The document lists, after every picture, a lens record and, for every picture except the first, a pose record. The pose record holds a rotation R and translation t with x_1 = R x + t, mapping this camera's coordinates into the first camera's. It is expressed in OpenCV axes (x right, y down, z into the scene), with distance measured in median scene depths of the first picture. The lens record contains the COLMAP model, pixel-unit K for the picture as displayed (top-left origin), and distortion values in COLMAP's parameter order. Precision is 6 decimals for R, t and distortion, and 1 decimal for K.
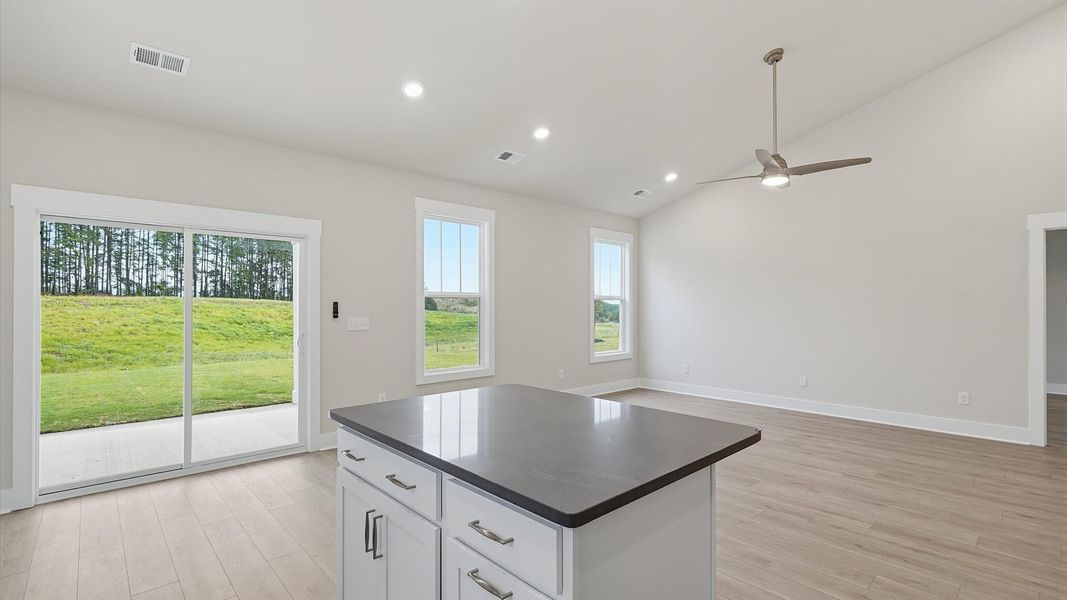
lens RADIAL K [[477.3, 0, 532.1], [0, 477.3, 303.8], [0, 0, 1]] dist [0.000271, 0.000103]
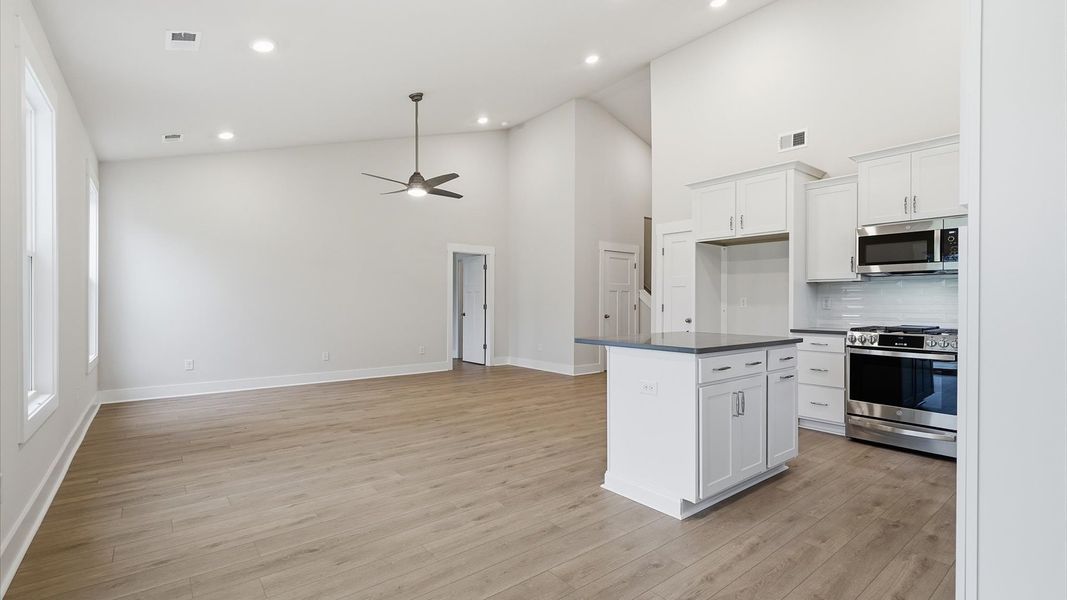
lens RADIAL K [[477.3, 0, 532.1], [0, 477.3, 303.8], [0, 0, 1]] dist [0.000271, 0.000103]
pose [[0.070384, -0.000469, 0.997520, -0.102016], [-0.007871, 0.999968, 0.001026, 0.005693], [-0.997489, -0.007924, 0.070378, 0.078288]]
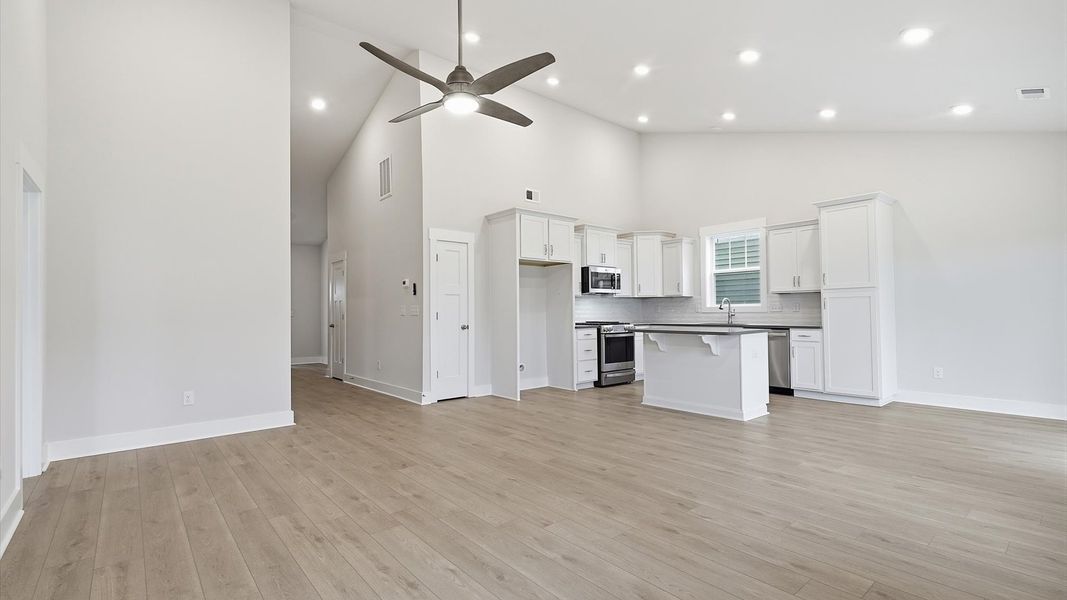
lens RADIAL K [[477.3, 0, 532.1], [0, 477.3, 303.8], [0, 0, 1]] dist [0.000271, 0.000103]
pose [[-0.999158, 0.010533, 0.039661, 0.050668], [0.009703, 0.999731, -0.021057, 0.006640], [-0.039872, -0.020654, -0.998991, 0.223760]]
